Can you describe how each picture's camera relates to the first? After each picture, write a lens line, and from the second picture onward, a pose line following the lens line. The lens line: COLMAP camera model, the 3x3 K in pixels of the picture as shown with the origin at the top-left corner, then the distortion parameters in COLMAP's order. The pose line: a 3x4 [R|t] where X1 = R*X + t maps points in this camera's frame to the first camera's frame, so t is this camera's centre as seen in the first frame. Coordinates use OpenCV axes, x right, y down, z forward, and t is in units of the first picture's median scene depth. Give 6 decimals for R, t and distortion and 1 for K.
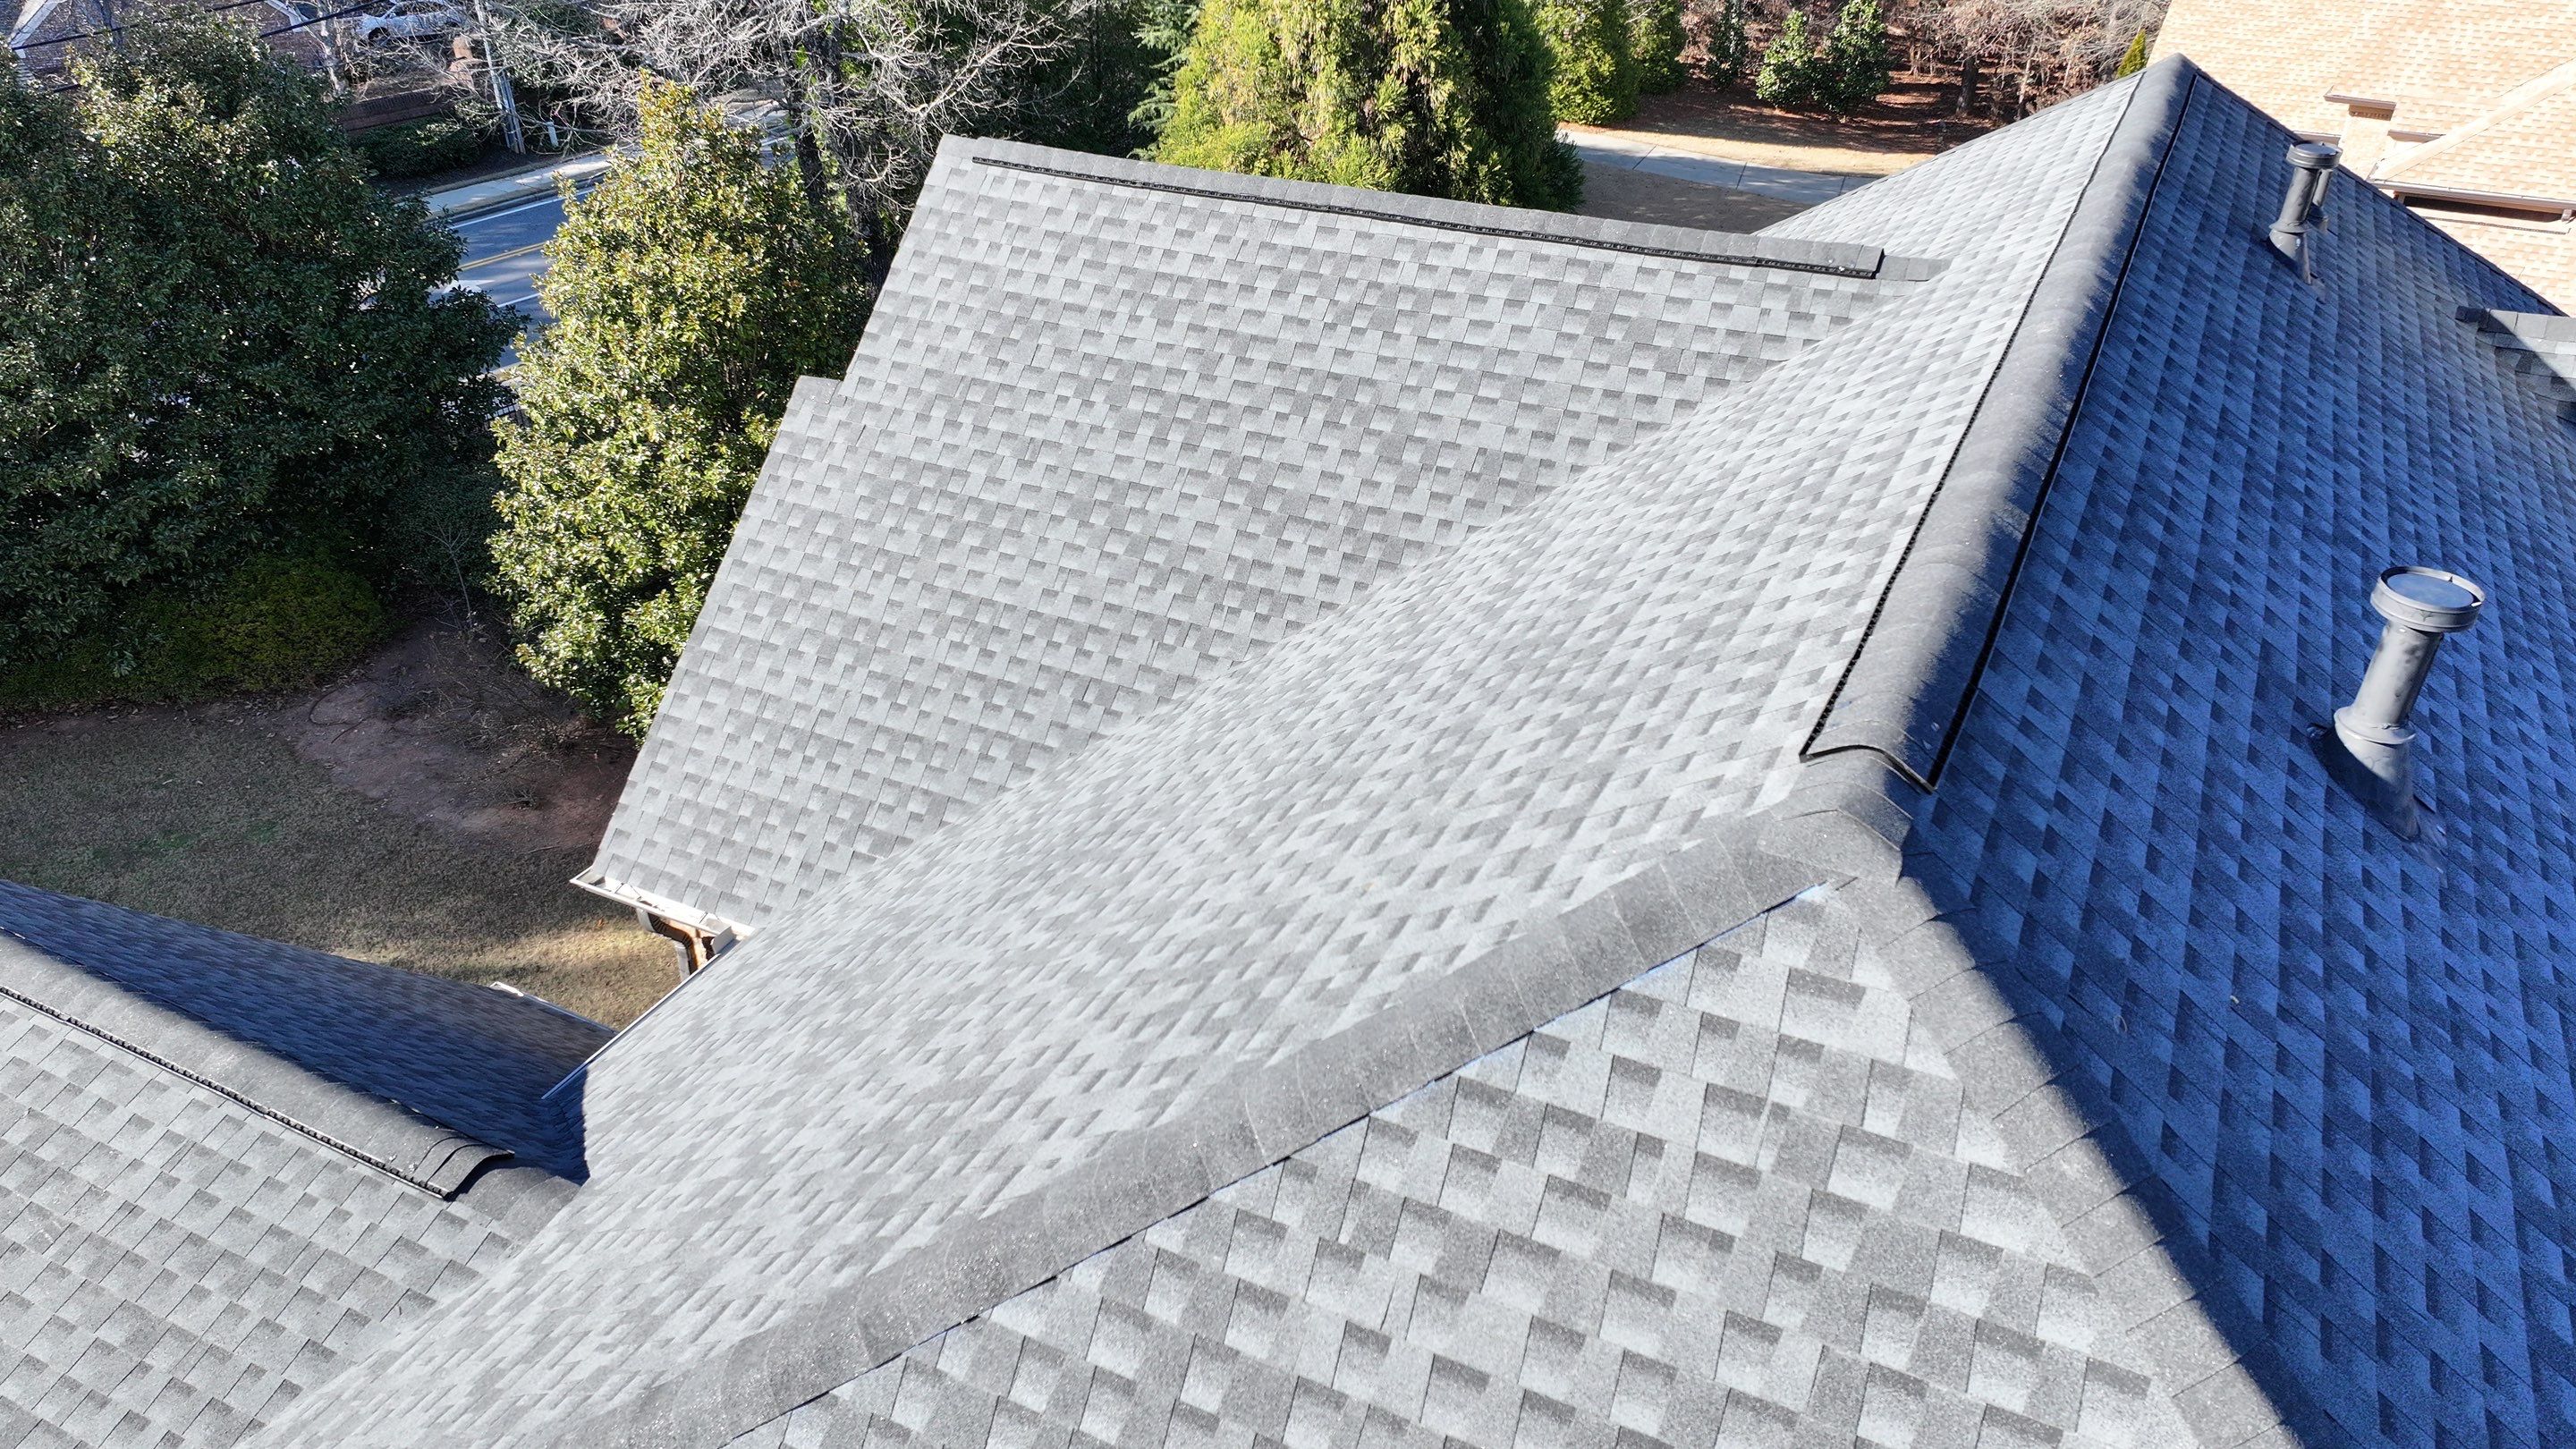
lens RADIAL K [[1806.7, 0, 1297.2], [0, 1806.7, 716.8], [0, 0, 1]] dist [0.005971, 0.012312]
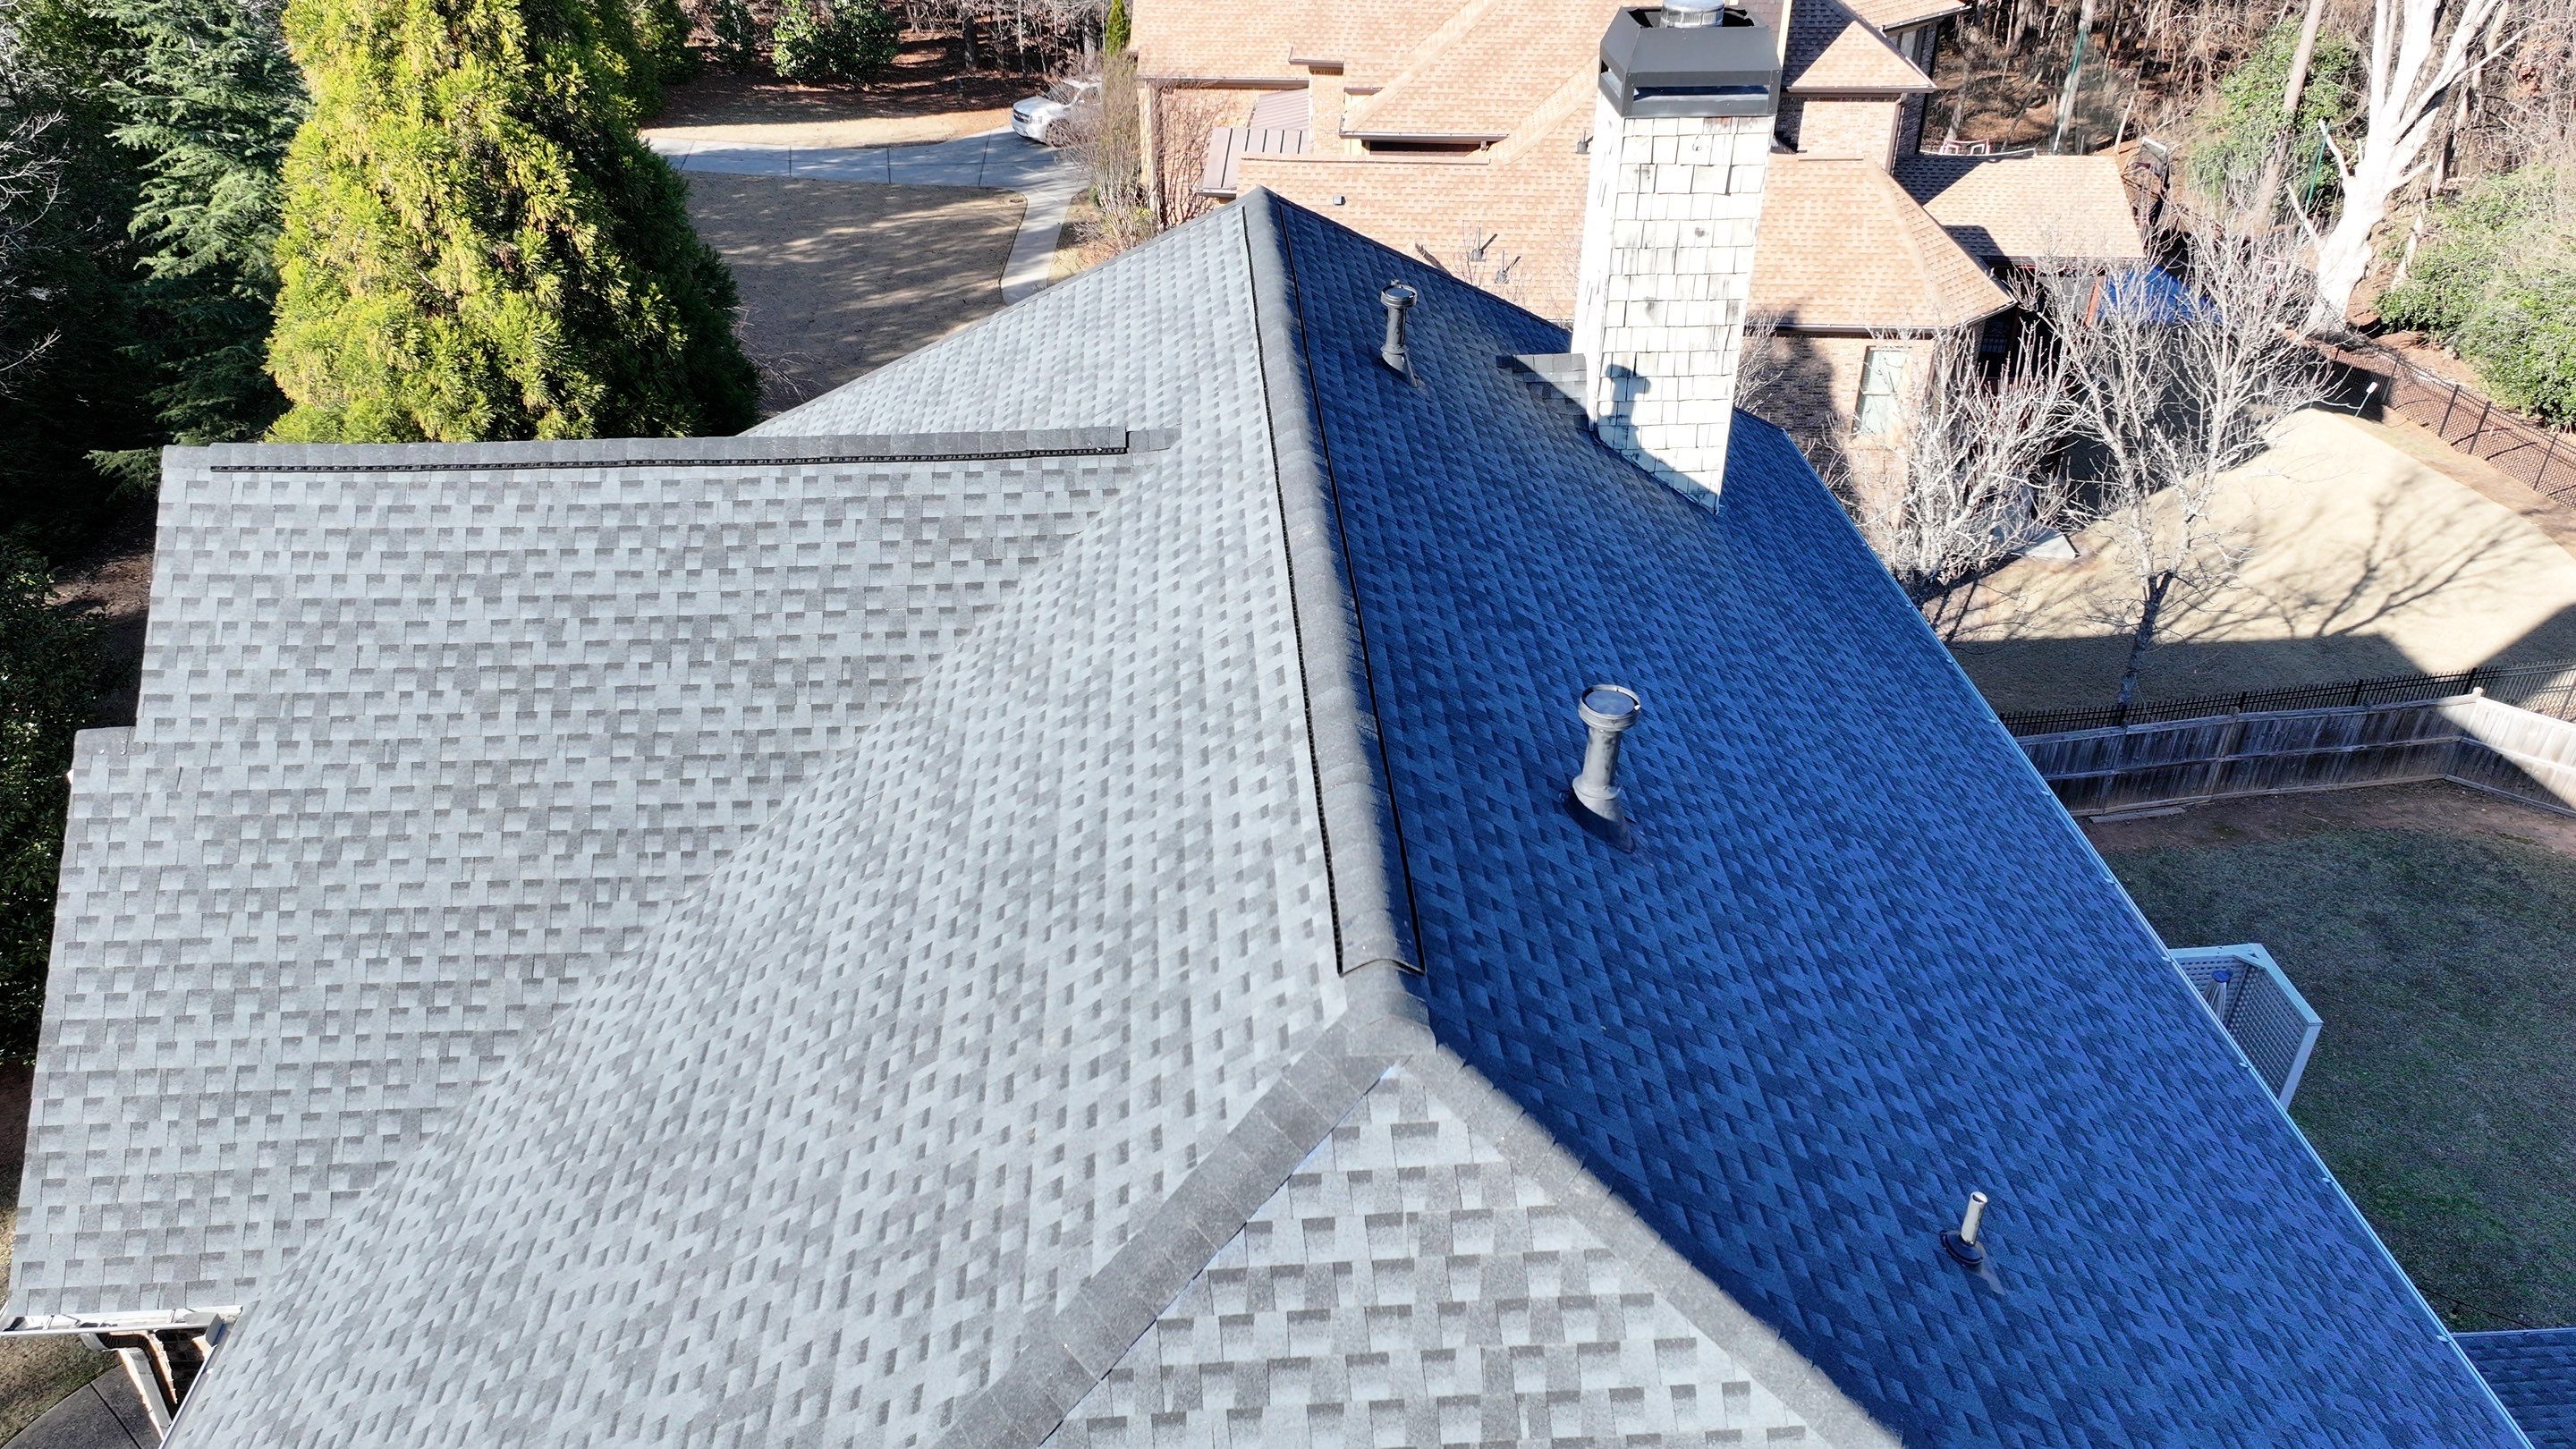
lens RADIAL K [[1806.7, 0, 1292.4], [0, 1806.7, 717.3], [0, 0, 1]] dist [0.005971, 0.012312]
pose [[0.864618, -0.266334, 0.426031, -0.141734], [0.249957, 0.963575, 0.095100, -0.141246], [-0.435842, 0.024265, 0.899696, -0.141548]]
